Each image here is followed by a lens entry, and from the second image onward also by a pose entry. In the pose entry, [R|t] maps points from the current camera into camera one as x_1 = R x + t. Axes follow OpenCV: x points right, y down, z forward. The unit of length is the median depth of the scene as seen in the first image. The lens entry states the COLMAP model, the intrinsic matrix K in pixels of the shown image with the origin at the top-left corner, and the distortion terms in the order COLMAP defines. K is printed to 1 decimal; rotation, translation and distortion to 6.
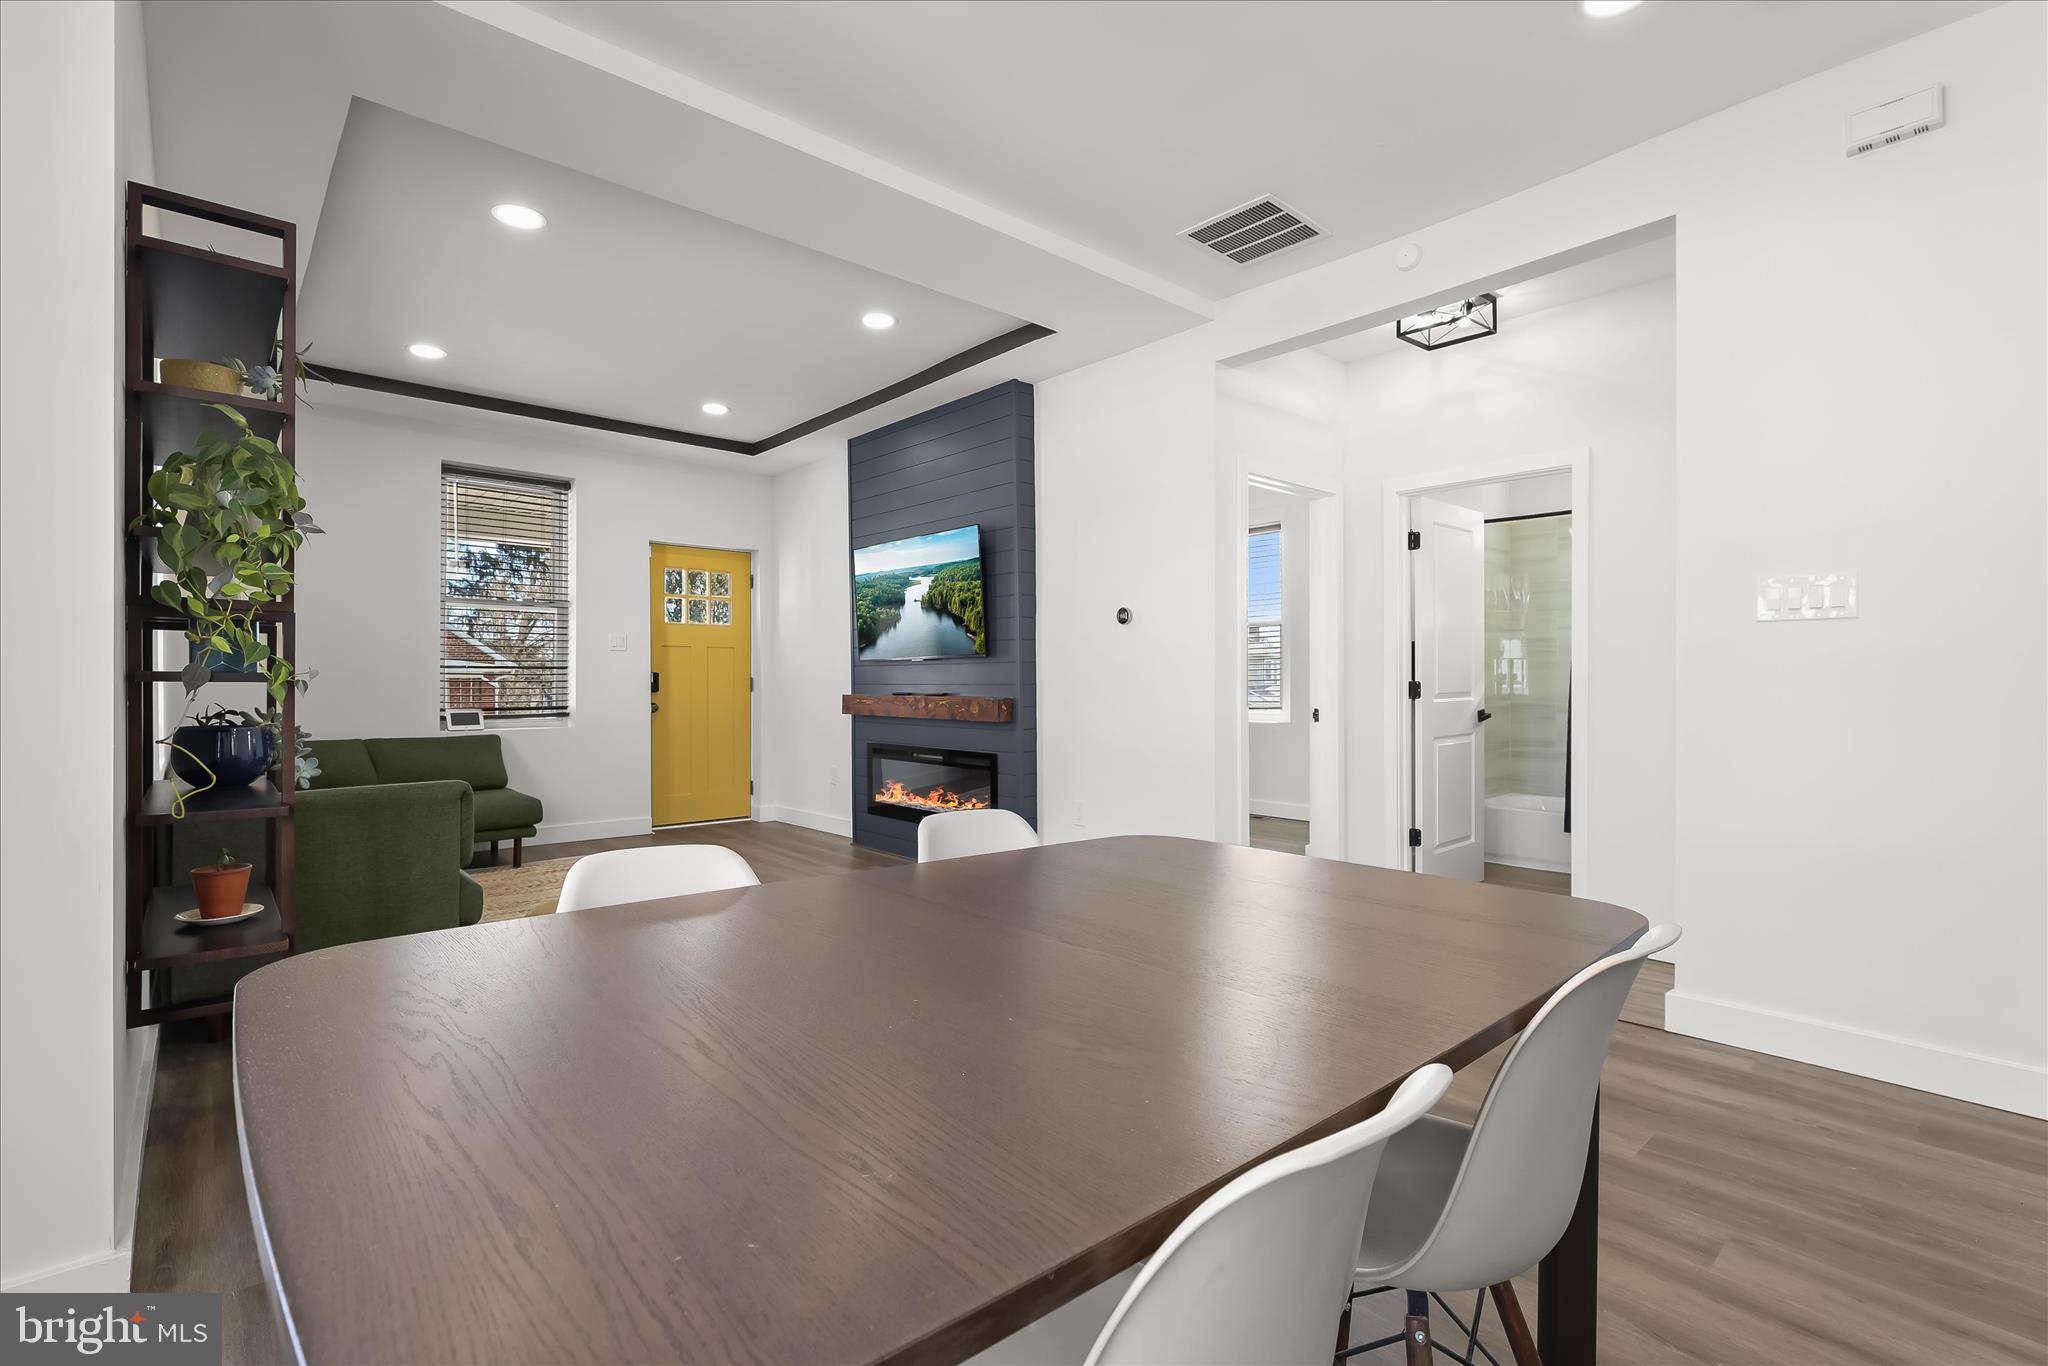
lens RADIAL K [[921.3, 0, 1015.8], [0, 921.3, 676.2], [0, 0, 1]] dist [0.002102, 0.000191]
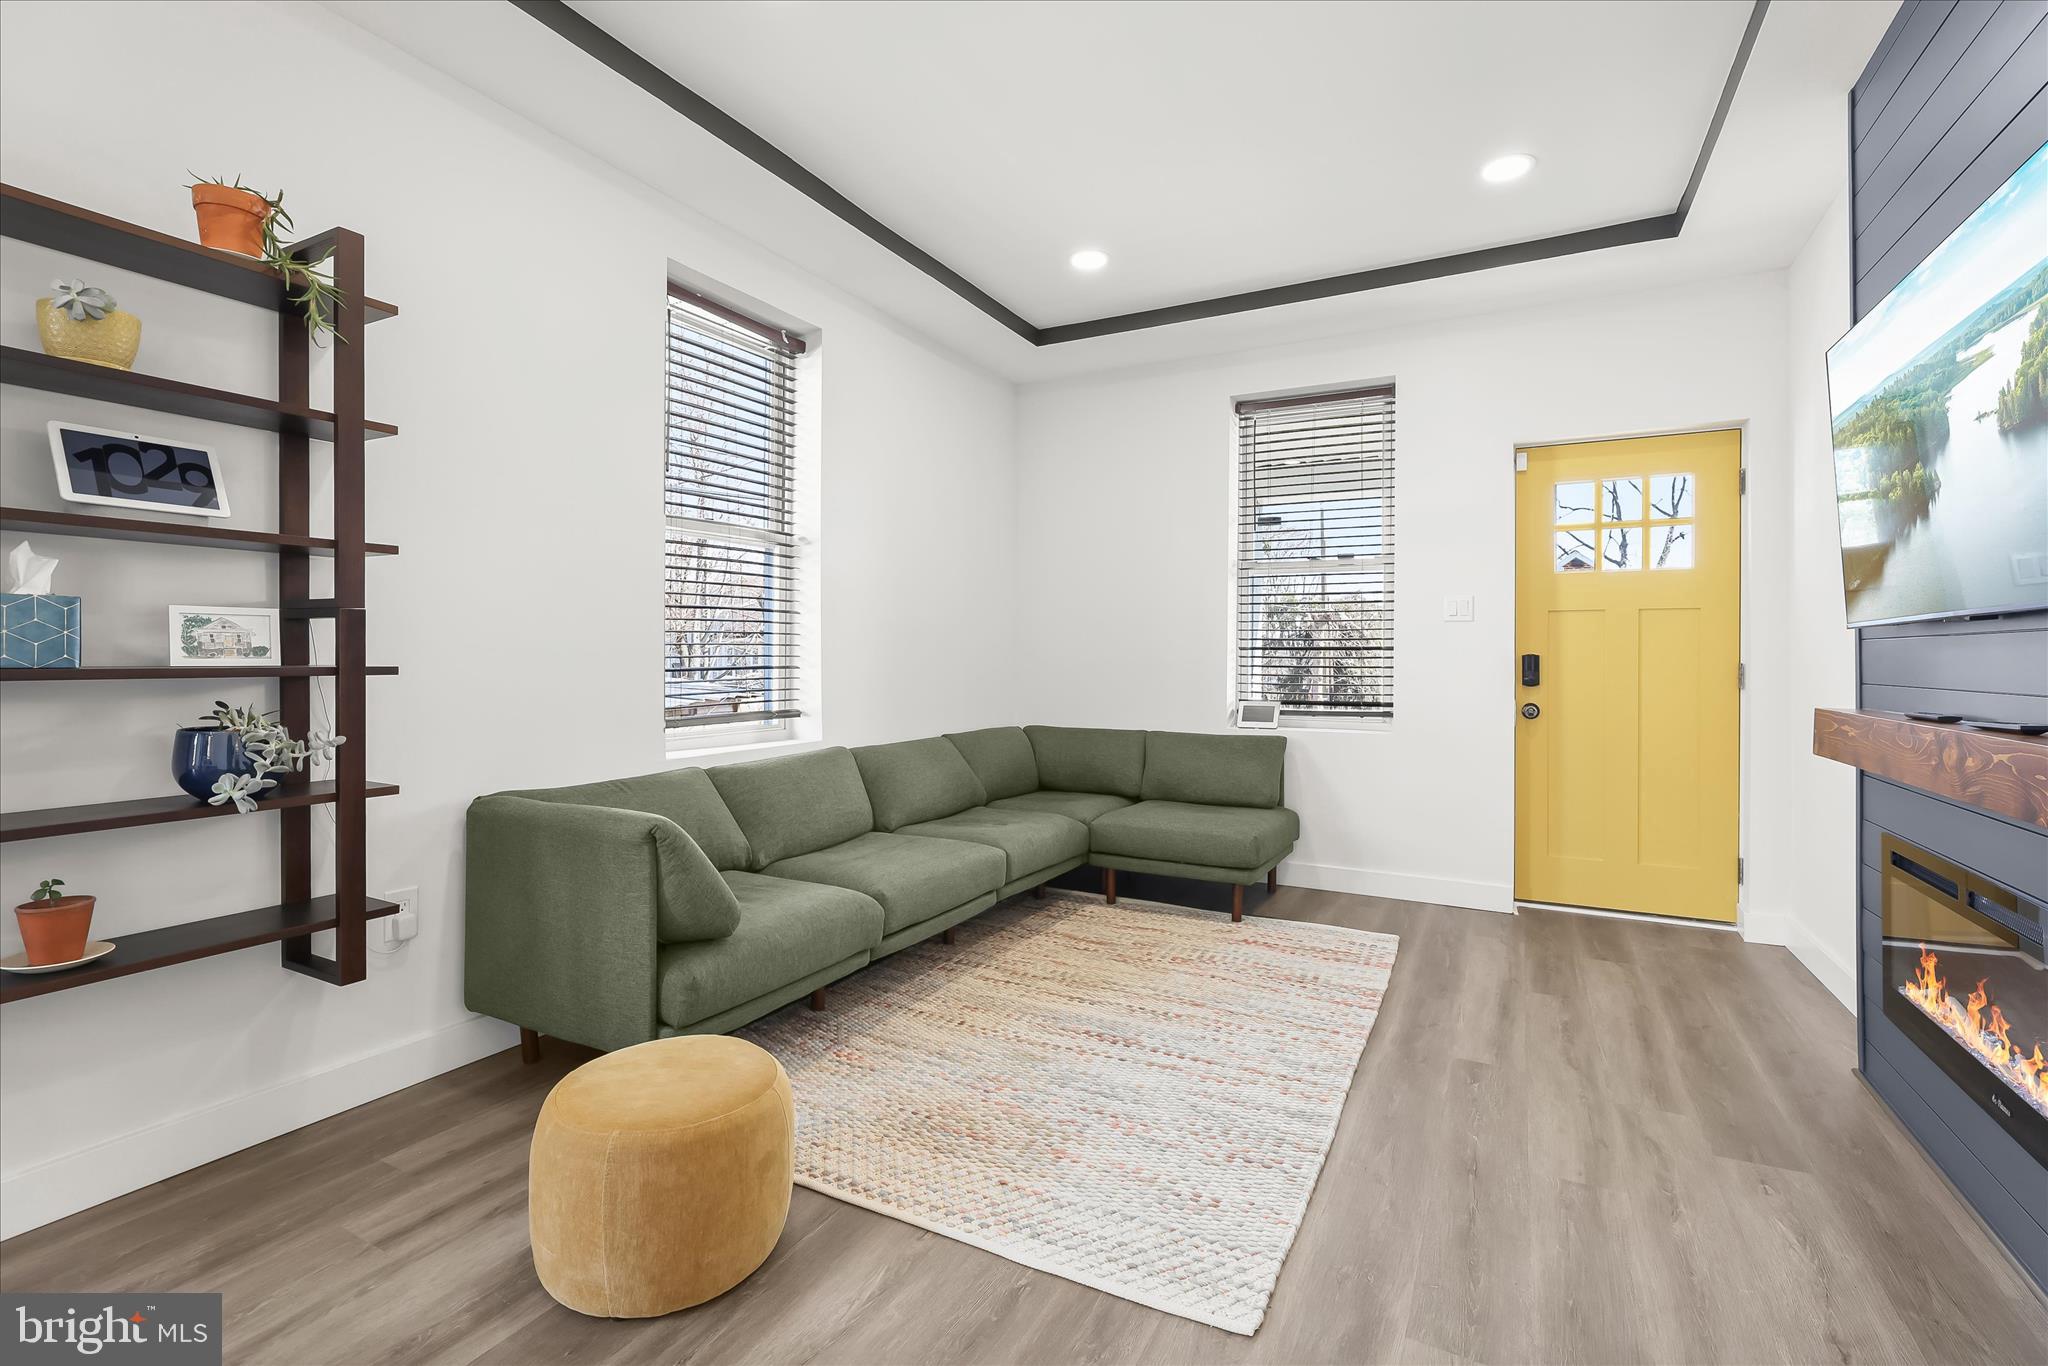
lens RADIAL K [[921.3, 0, 1017.6], [0, 921.3, 661.4], [0, 0, 1]] dist [0.002102, 0.000191]
pose [[0.352221, 0.006568, -0.935894, 0.079402], [-0.000433, 0.999976, 0.006854, -0.004564], [0.935917, -0.002009, 0.352216, 0.528171]]
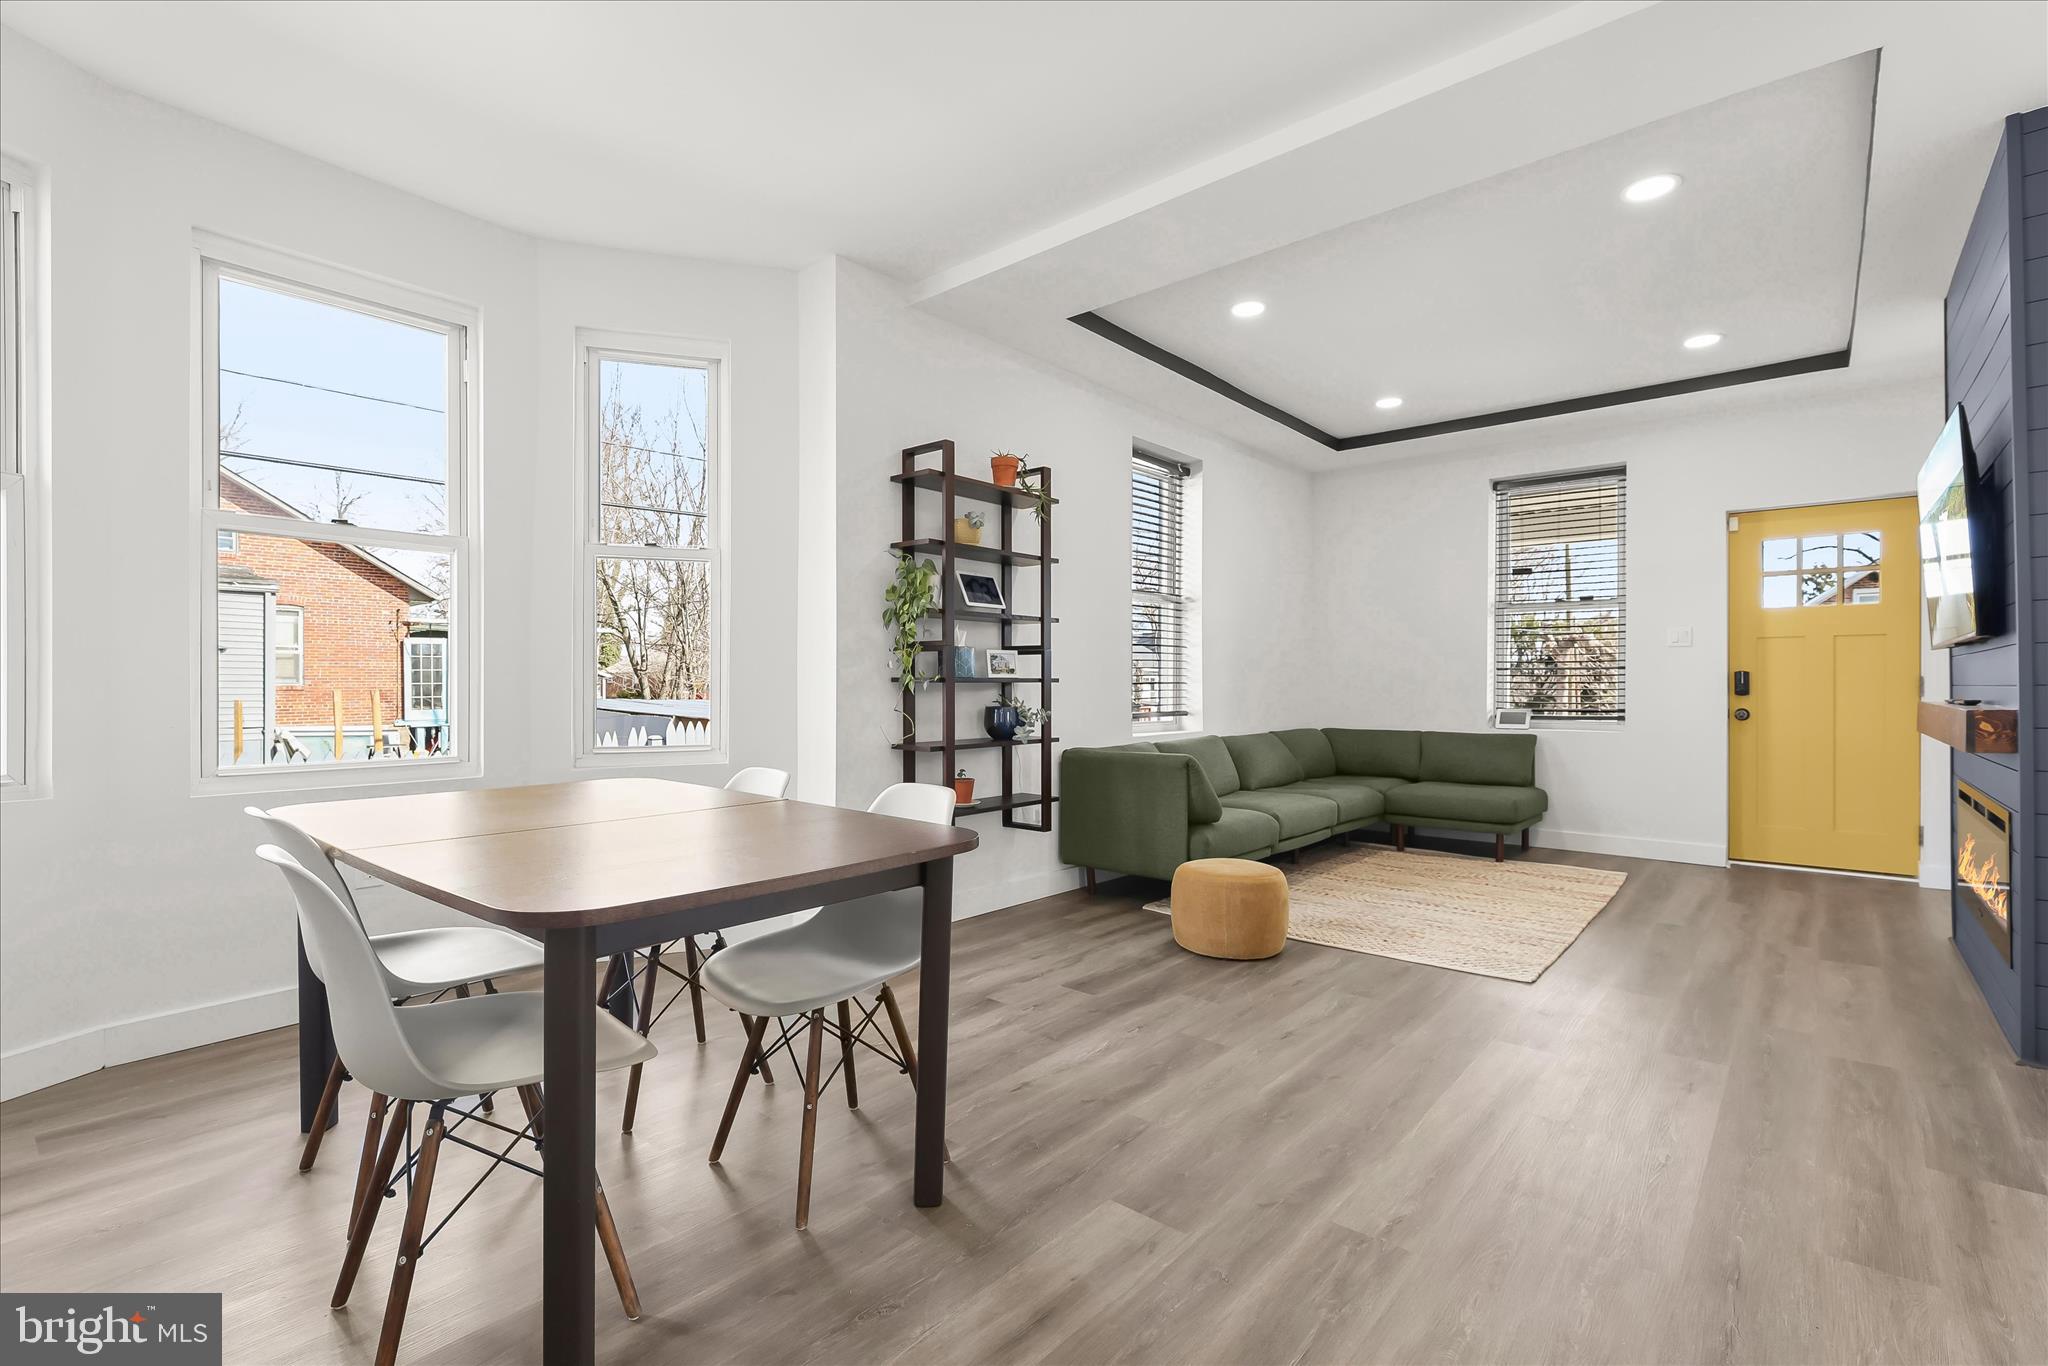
lens RADIAL K [[921.3, 0, 1024.1], [0, 921.3, 690.5], [0, 0, 1]] dist [0.002102, 0.000191]
pose [[0.146809, 0.006474, -0.989144, 0.372488], [0.004725, 0.999963, 0.007246, 0.004300], [0.989154, -0.005738, 0.146773, 0.292232]]
